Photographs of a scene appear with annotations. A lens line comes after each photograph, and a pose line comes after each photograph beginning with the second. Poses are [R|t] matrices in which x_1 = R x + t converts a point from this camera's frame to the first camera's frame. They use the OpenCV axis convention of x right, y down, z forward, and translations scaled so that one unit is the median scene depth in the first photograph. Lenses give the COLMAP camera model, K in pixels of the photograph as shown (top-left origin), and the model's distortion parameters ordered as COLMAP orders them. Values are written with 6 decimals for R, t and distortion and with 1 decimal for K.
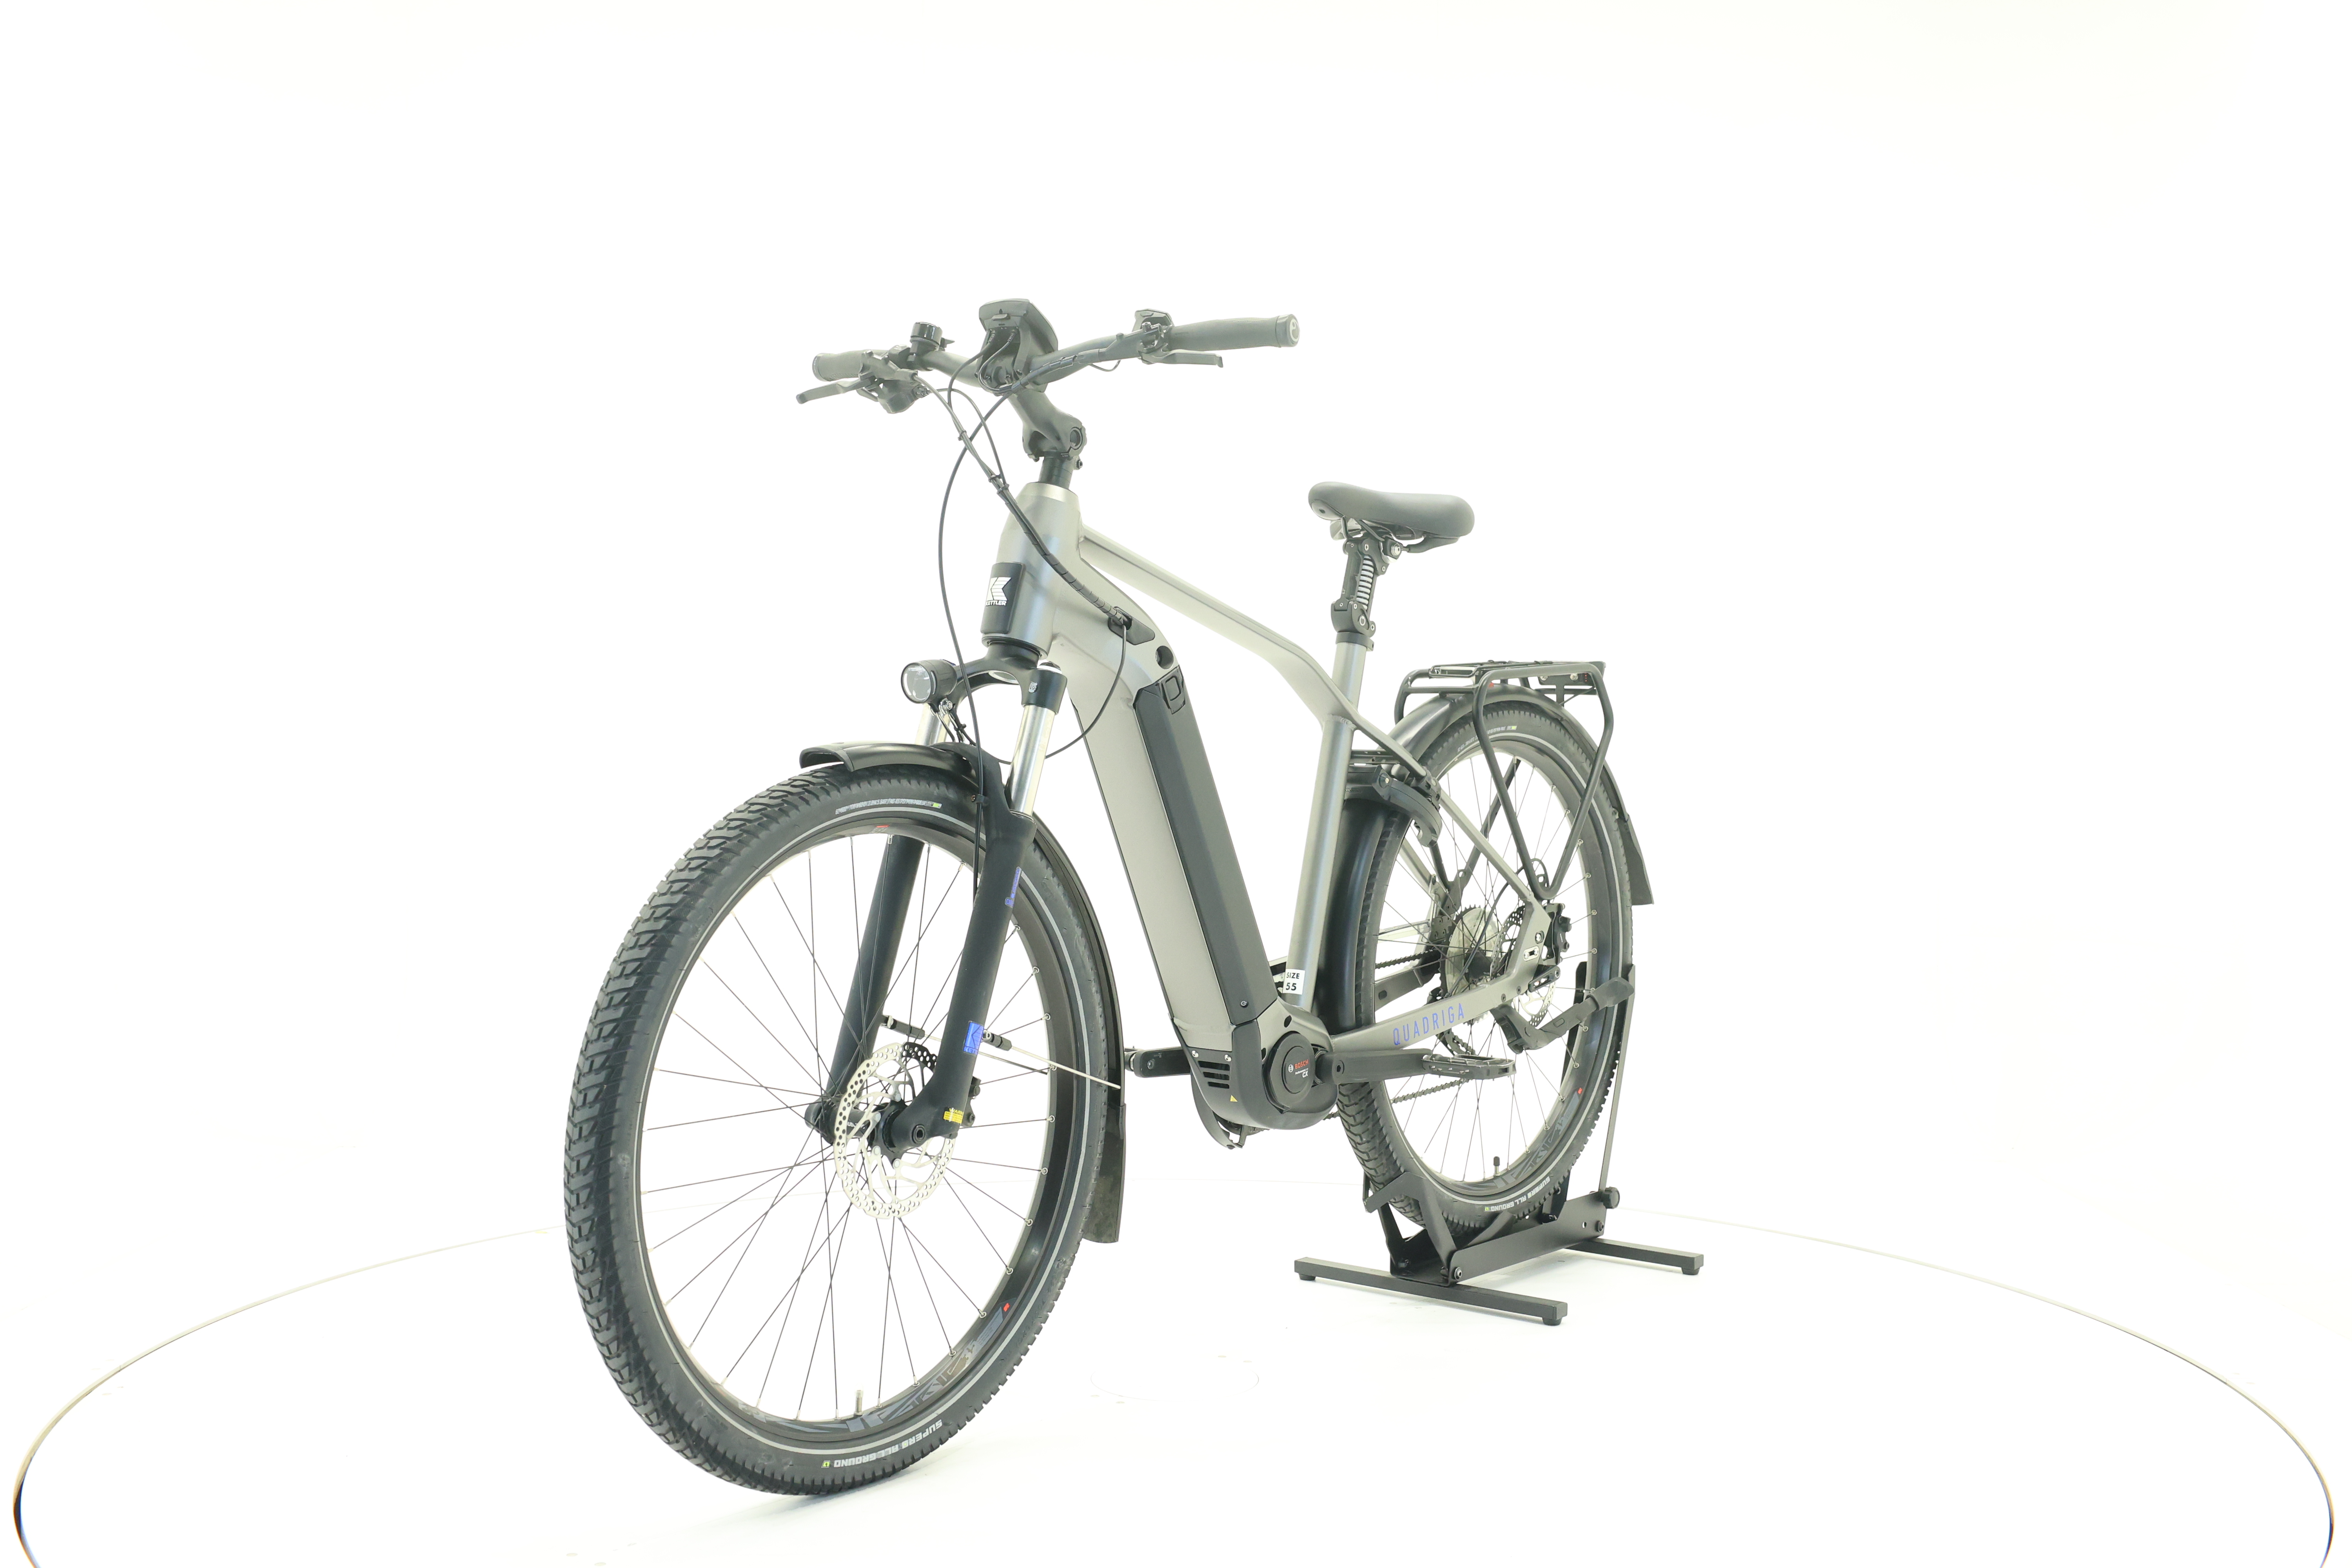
lens RADIAL K [[2480.5, 0, 1173.6], [0, 2480.5, 823.4], [0, 0, 1]] dist [-0.009220, -0.007556]
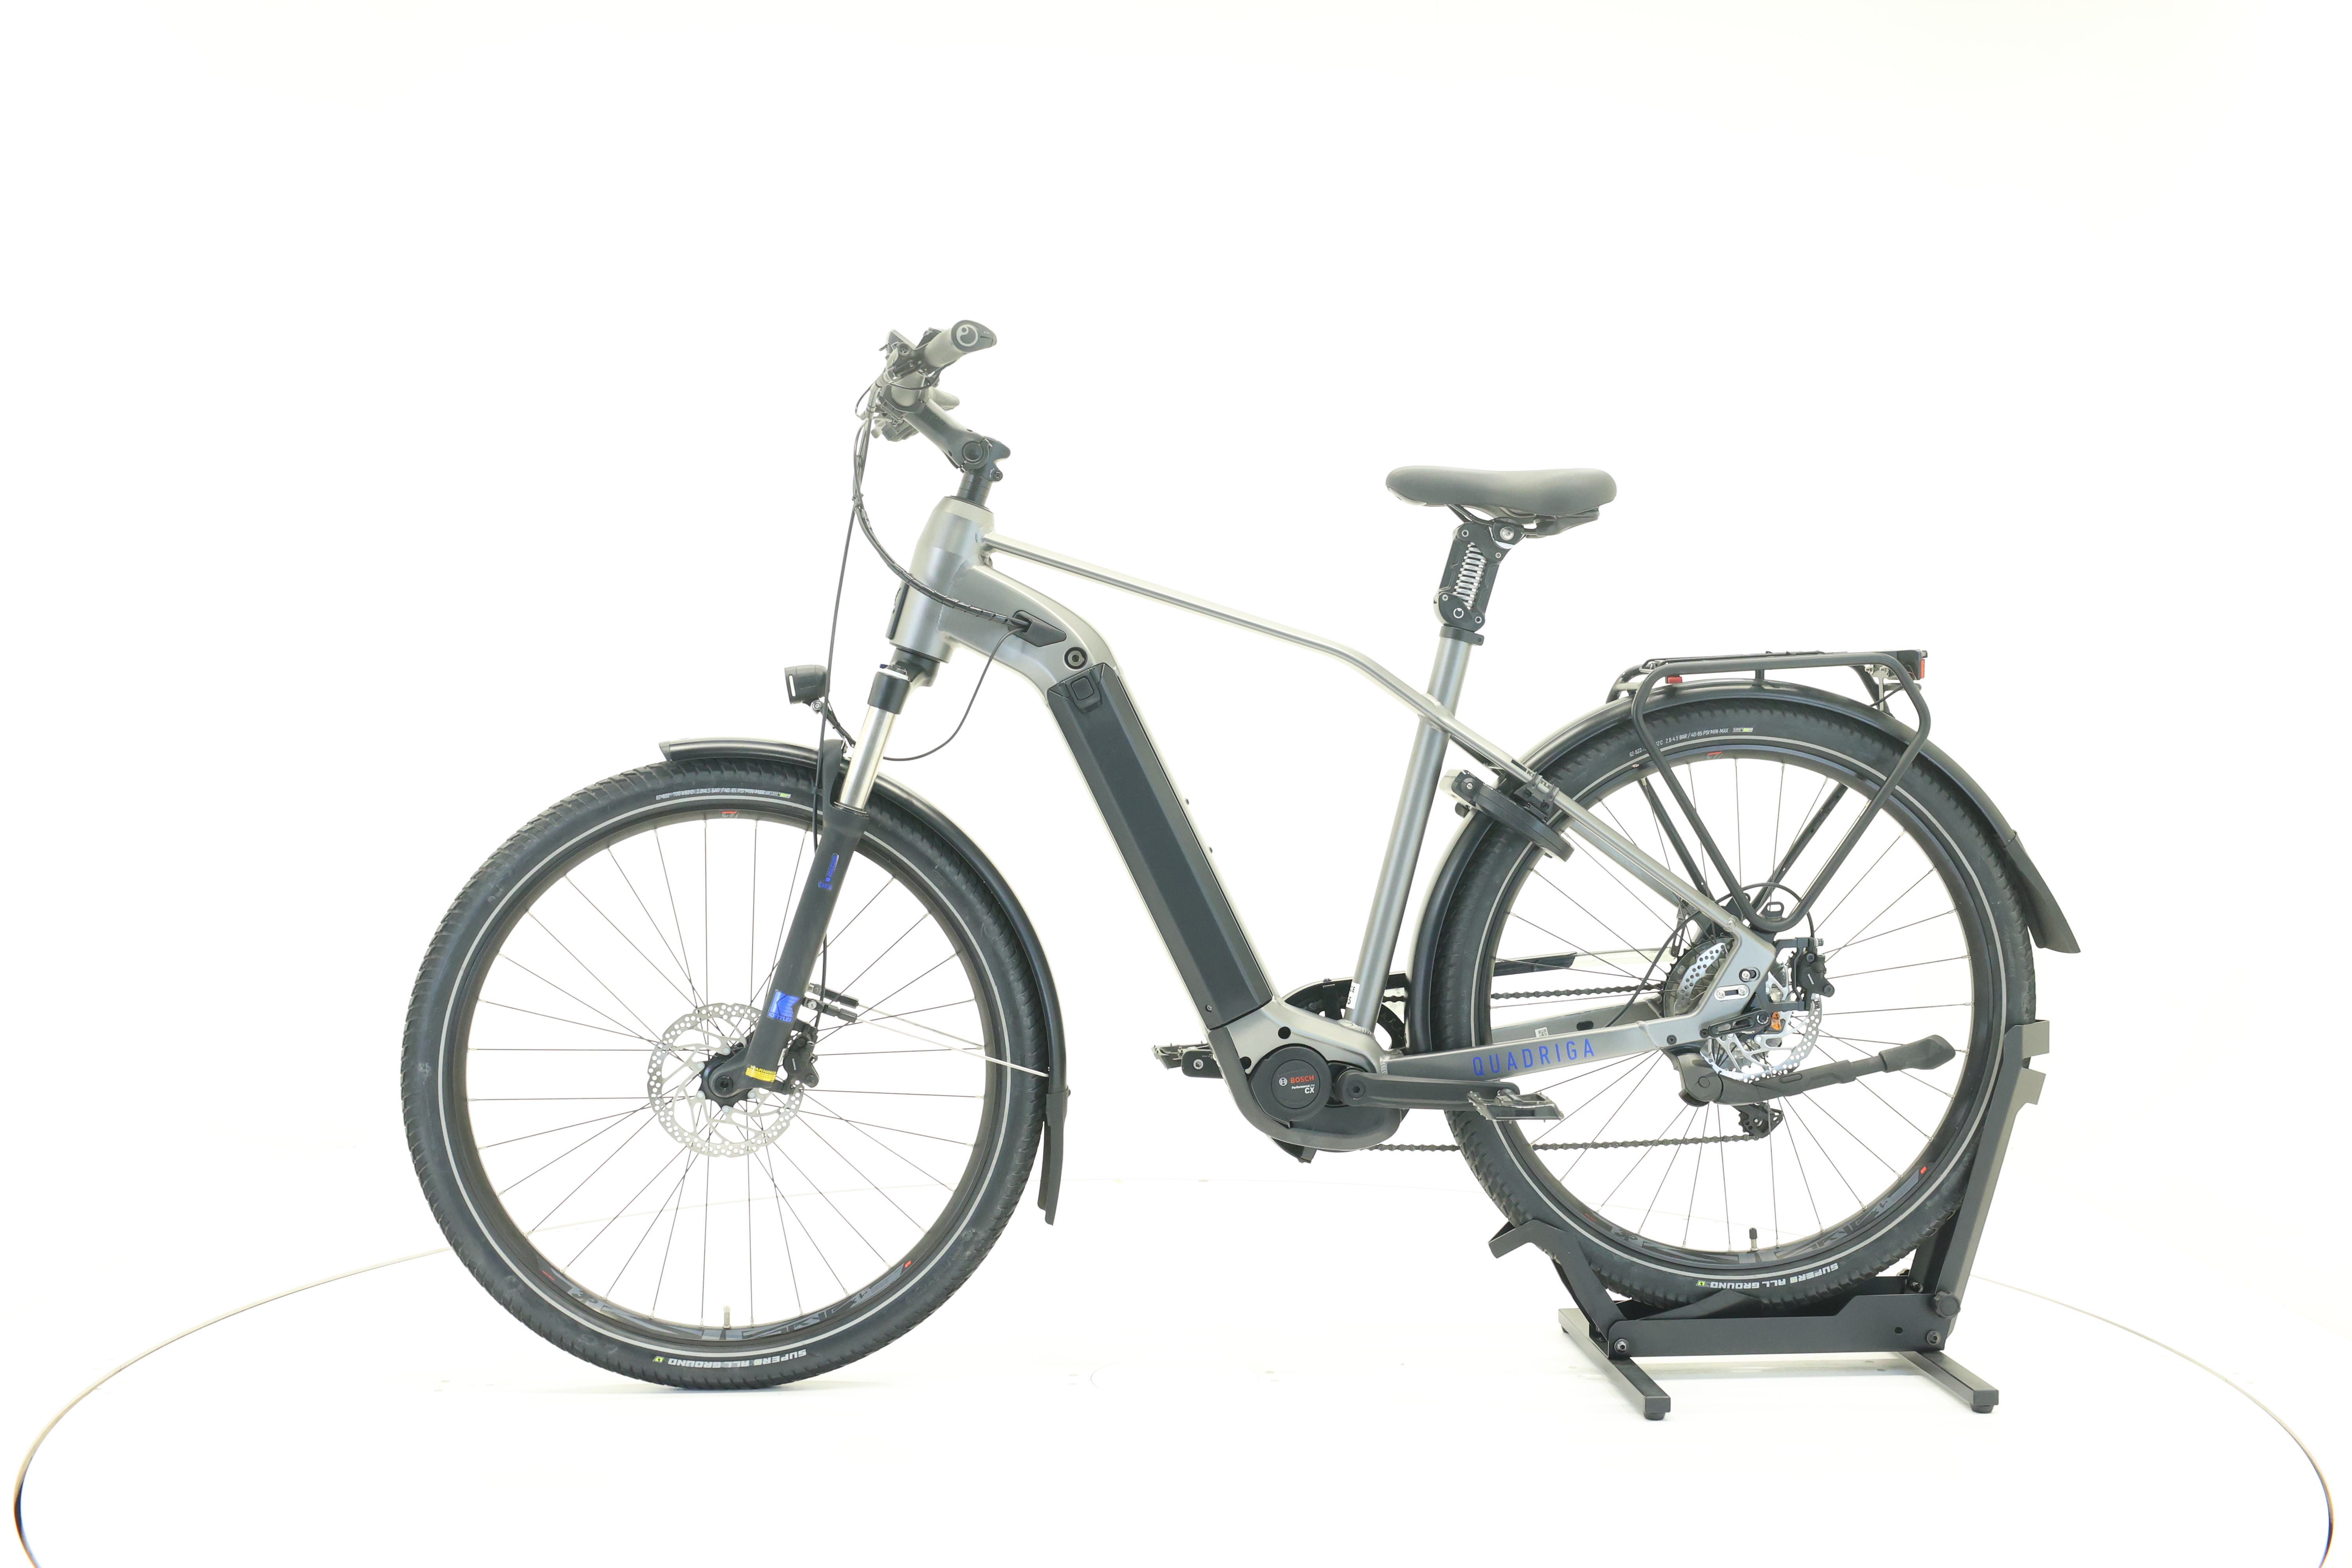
lens RADIAL K [[2495.8, 0, 1177.4], [0, 2495.8, 781.6], [0, 0, 1]] dist [-0.011406, -0.004662]
pose [[0.695609, 0.016408, -0.718233, 0.758811], [-0.031558, 0.999472, -0.007732, -0.009324], [0.717727, 0.028044, 0.695759, 0.311547]]
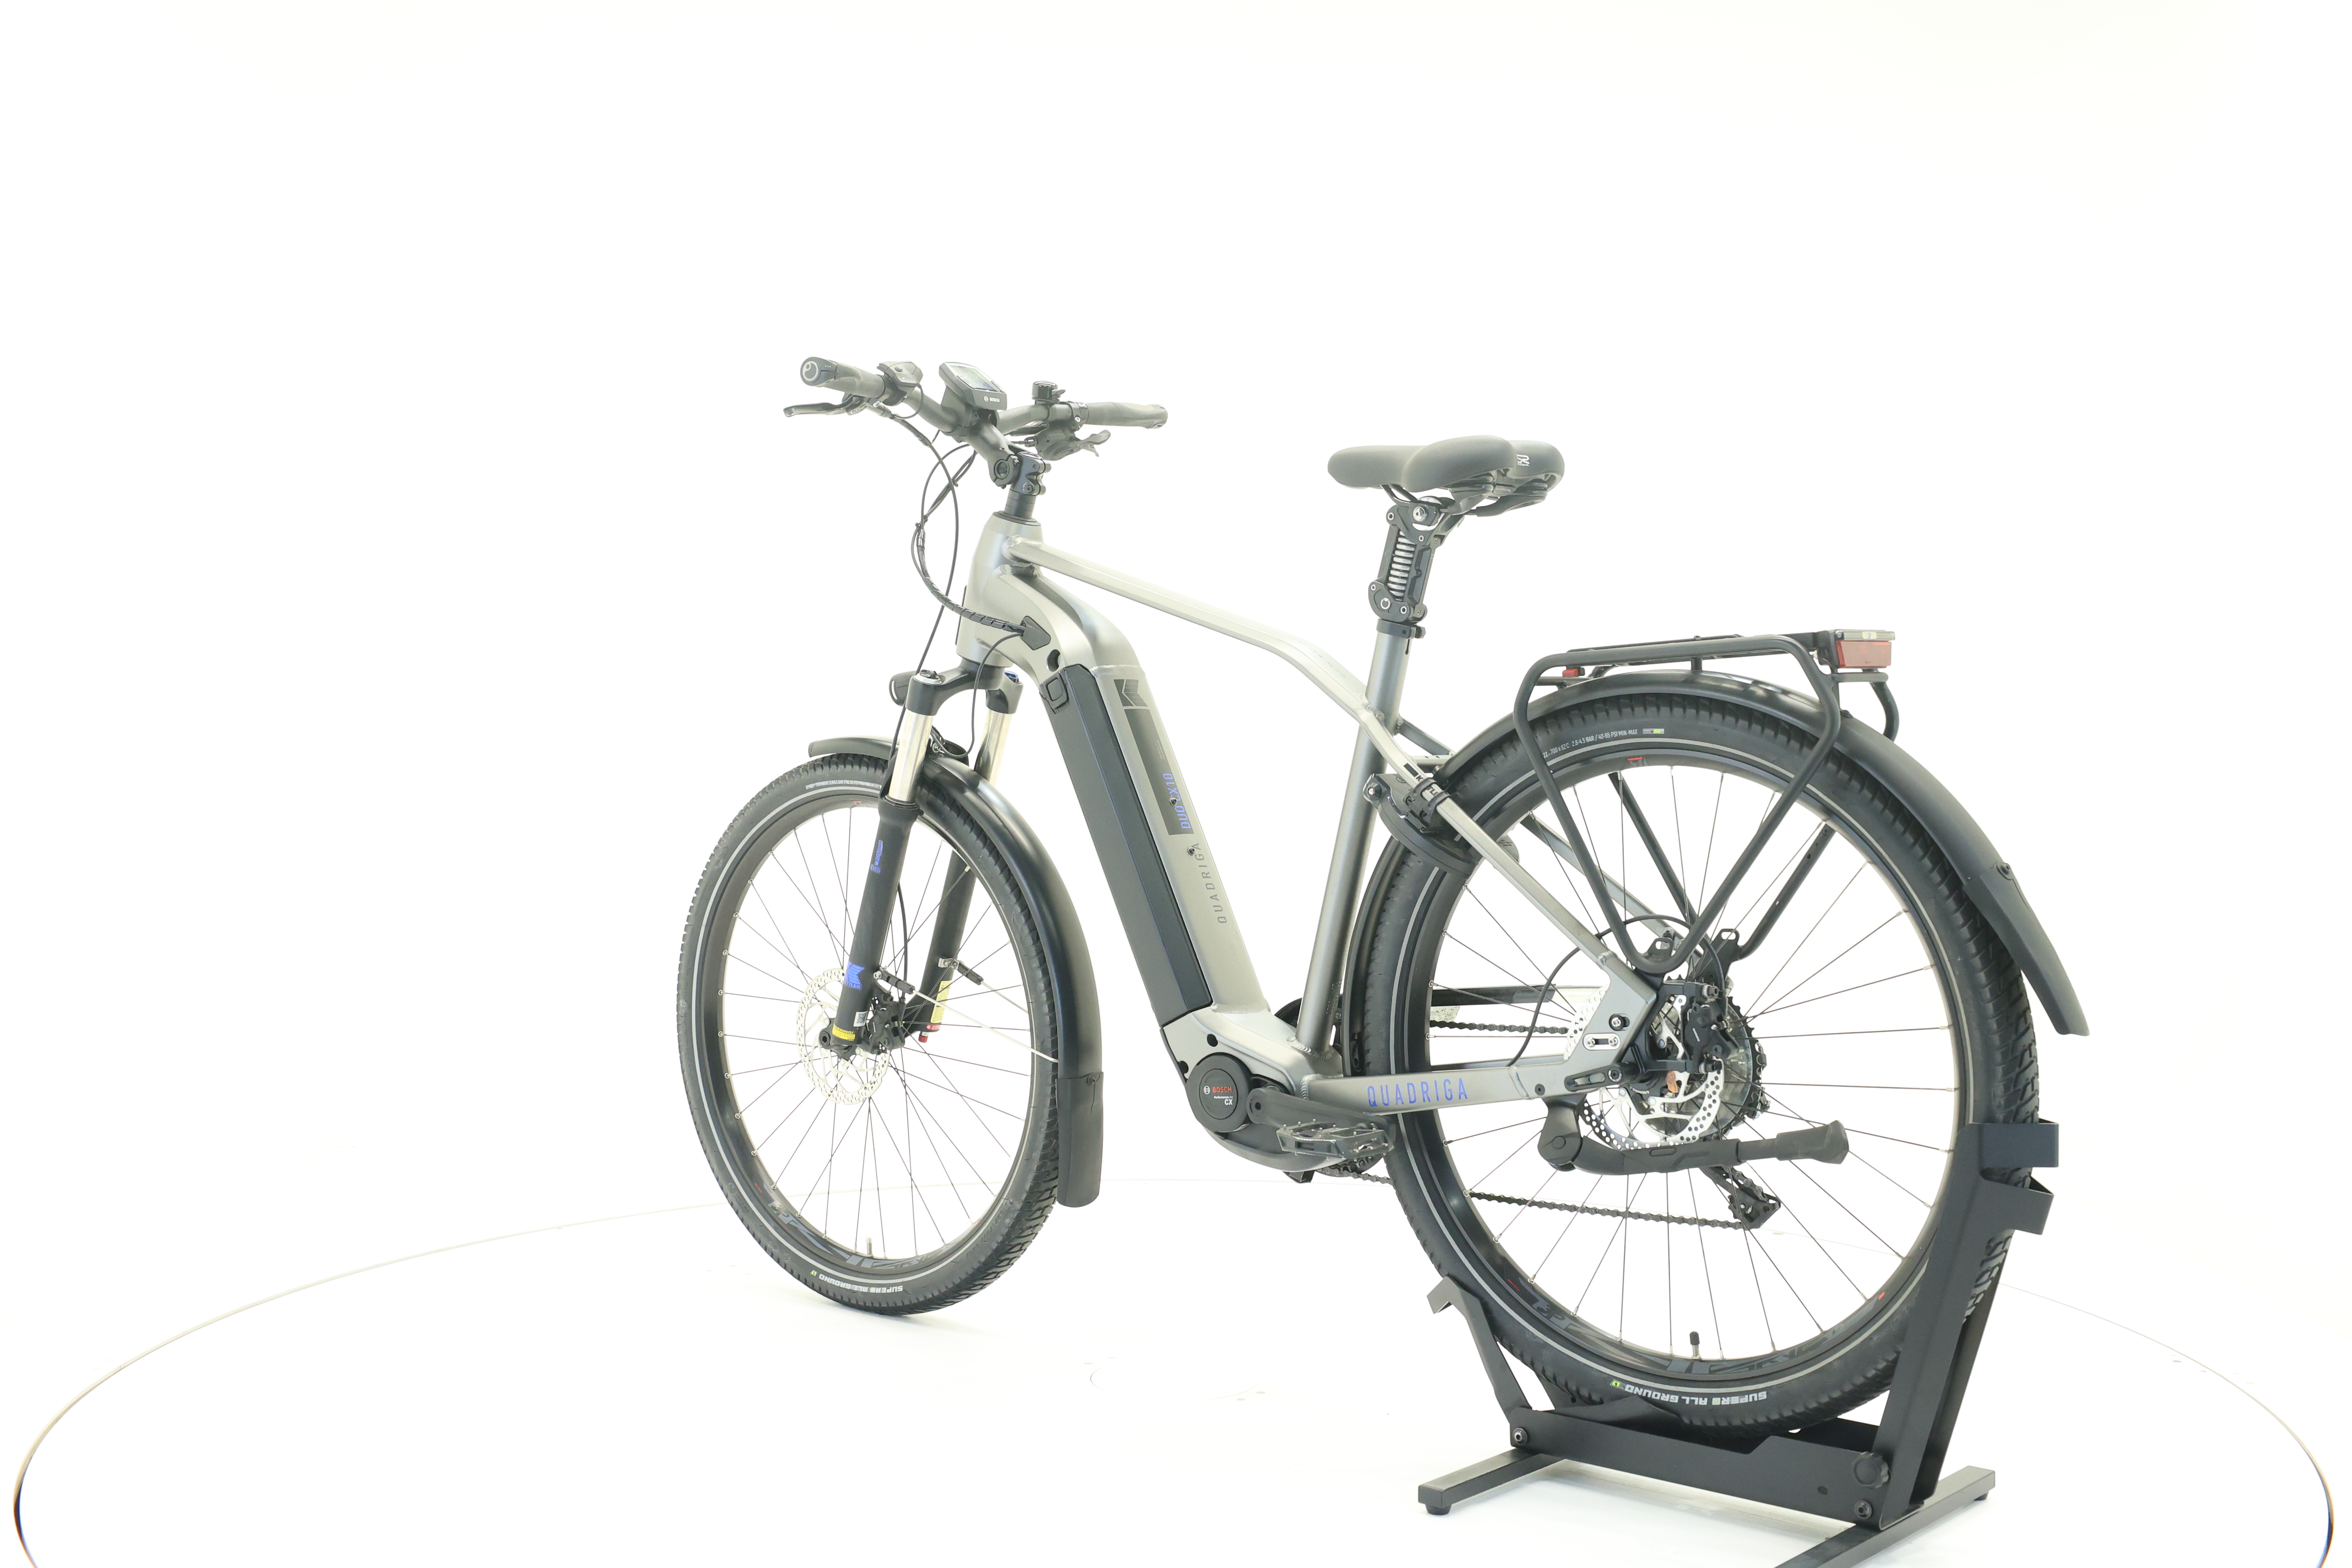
lens RADIAL K [[2495.8, 0, 1177.4], [0, 2495.8, 781.6], [0, 0, 1]] dist [-0.011406, -0.004662]
pose [[-0.027817, 0.018175, -0.999448, 1.056699], [-0.048437, 0.998636, 0.019509, -0.038263], [0.998439, 0.048953, -0.026899, 1.073247]]
